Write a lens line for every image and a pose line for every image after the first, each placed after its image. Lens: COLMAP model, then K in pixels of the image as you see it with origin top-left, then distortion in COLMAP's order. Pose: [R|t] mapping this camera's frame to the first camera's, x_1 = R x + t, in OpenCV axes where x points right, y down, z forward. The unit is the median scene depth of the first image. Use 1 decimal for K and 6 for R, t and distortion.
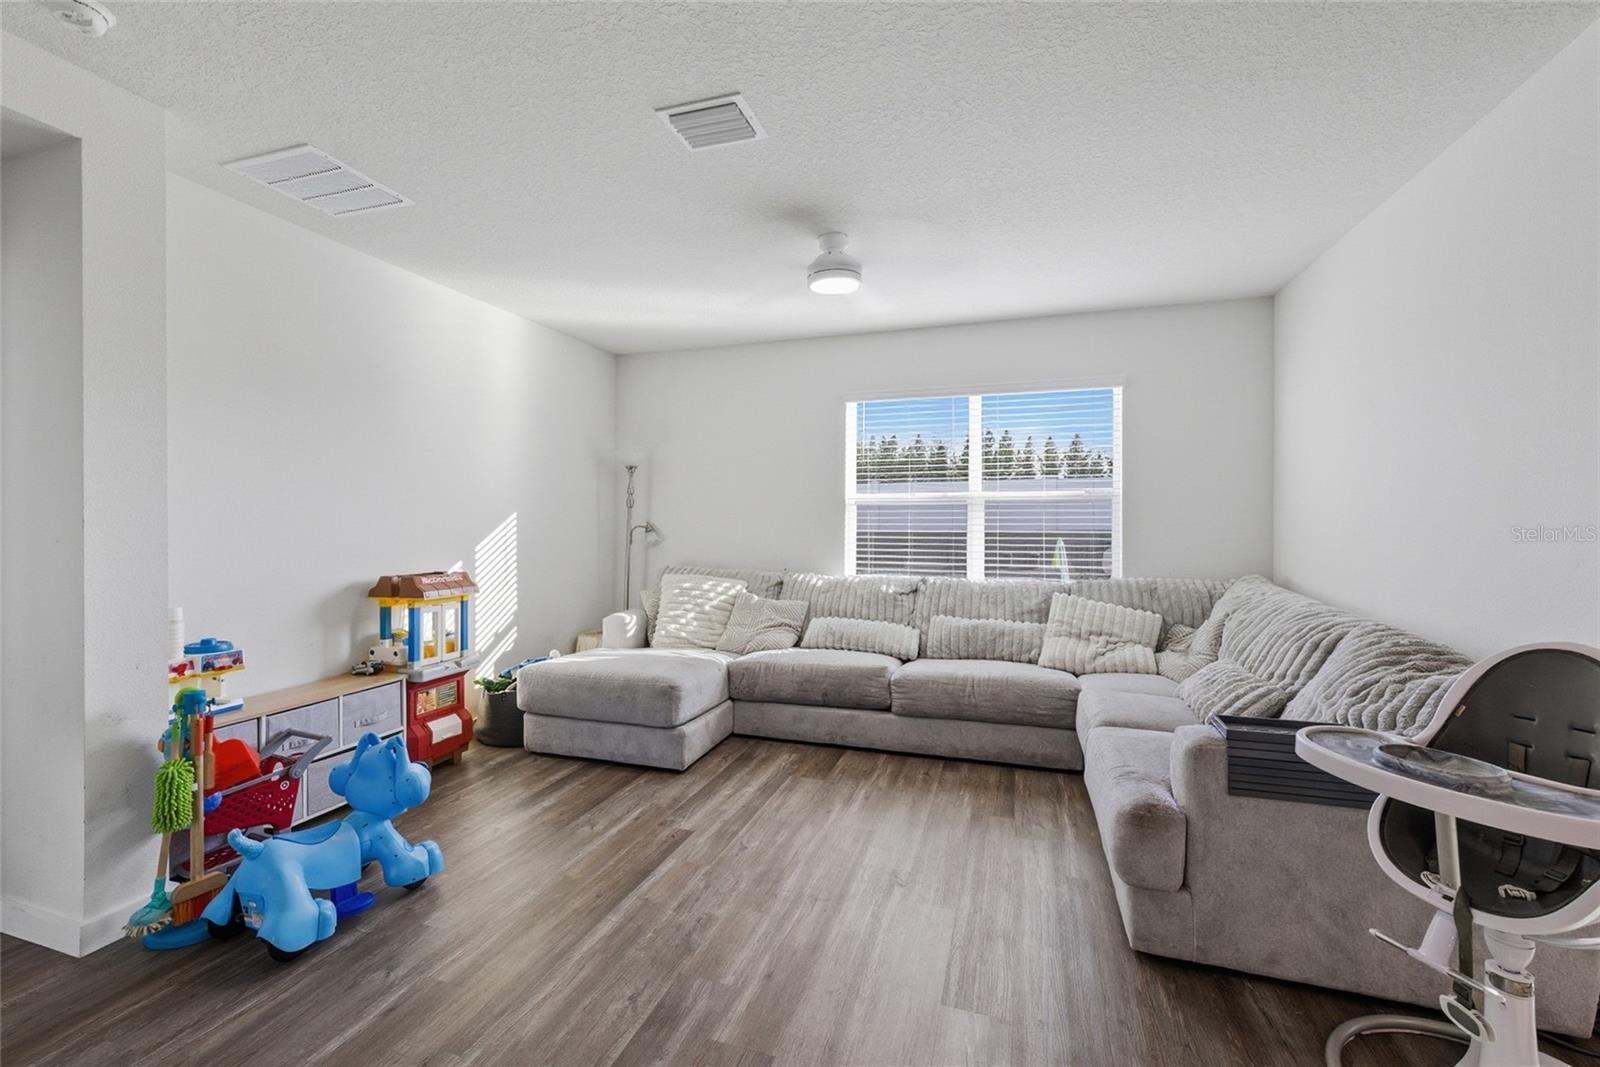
lens RADIAL K [[678.7, 0, 768.7], [0, 678.7, 525.3], [0, 0, 1]] dist [0.004582, -0.000421]
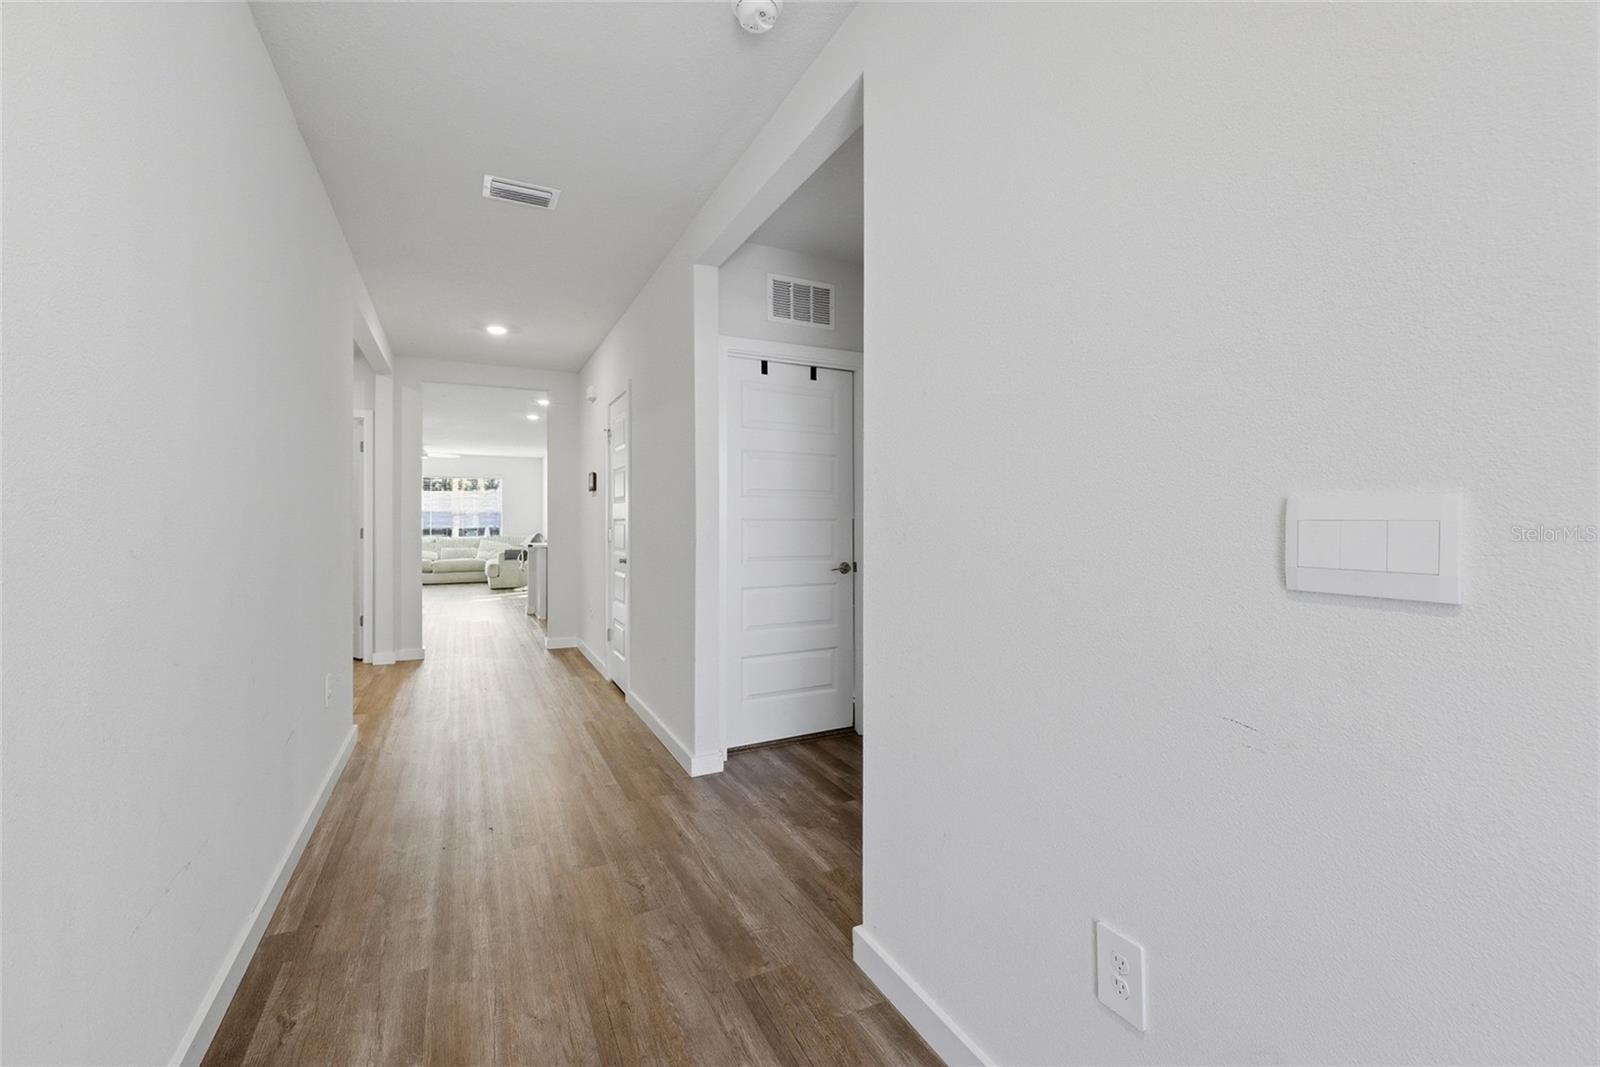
lens RADIAL K [[678.7, 0, 802.4], [0, 678.7, 530.2], [0, 0, 1]] dist [0.004582, -0.000421]
pose [[0.687490, -0.006858, 0.726162, -0.990704], [0.003082, 0.999974, 0.006526, 0.037009], [-0.726188, -0.002248, 0.687493, -2.635617]]
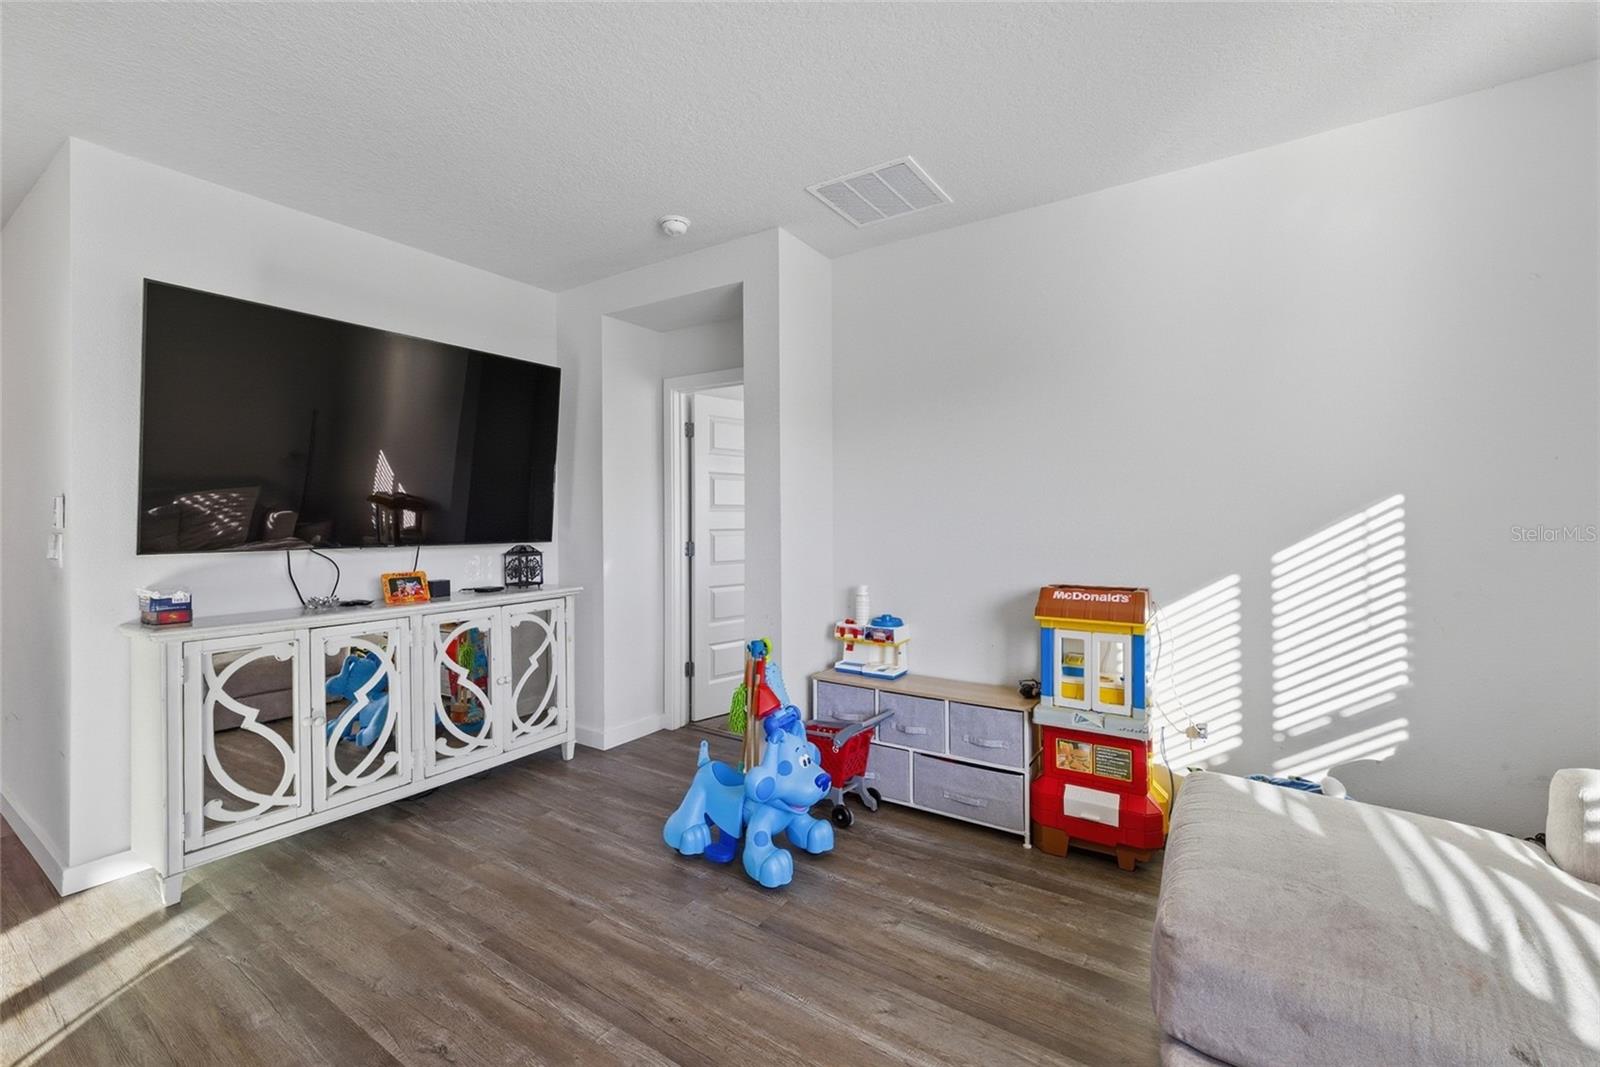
lens RADIAL K [[678.7, 0, 799.0], [0, 678.7, 517.6], [0, 0, 1]] dist [0.004582, -0.000421]
pose [[-0.243846, -0.004198, -0.969805, 0.262041], [0.010161, 0.999925, -0.006883, -0.002461], [0.969761, -0.011533, -0.243785, 0.777134]]
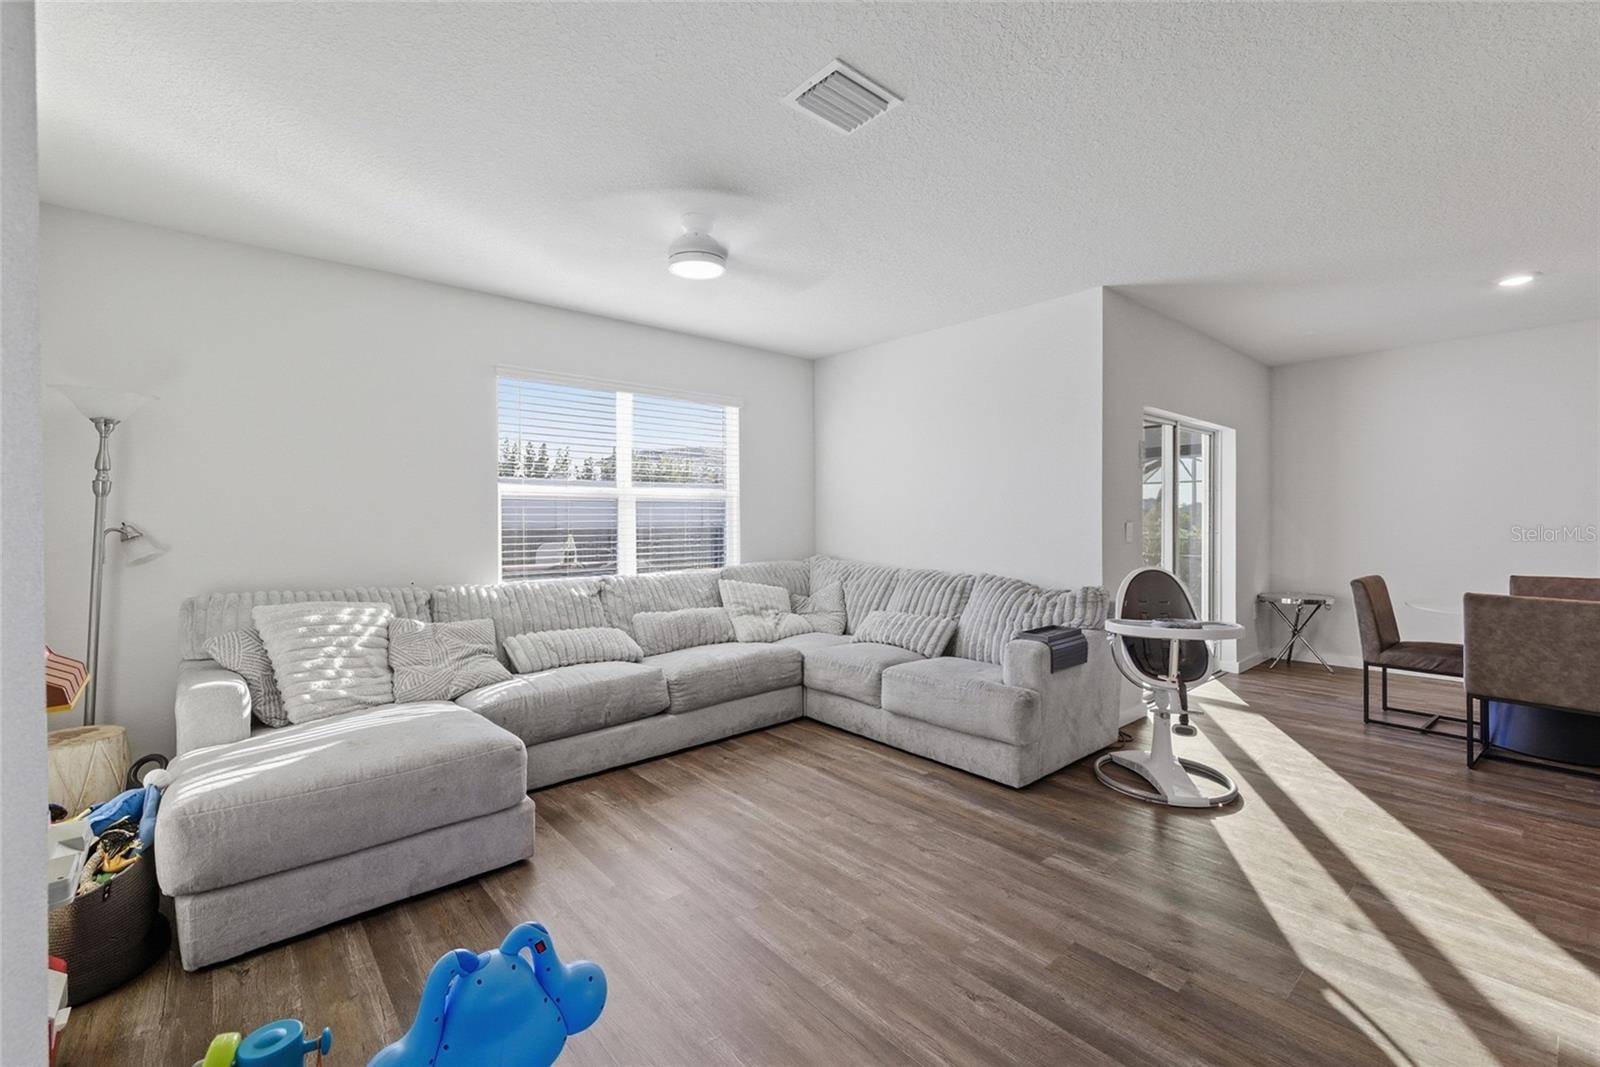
lens RADIAL K [[678.7, 0, 791.5], [0, 678.7, 524.6], [0, 0, 1]] dist [0.004582, -0.000421]
pose [[0.497192, -0.010709, 0.867574, -0.544075], [0.011575, 0.999917, 0.005709, 0.000391], [-0.867563, 0.007204, 0.497275, 0.338745]]
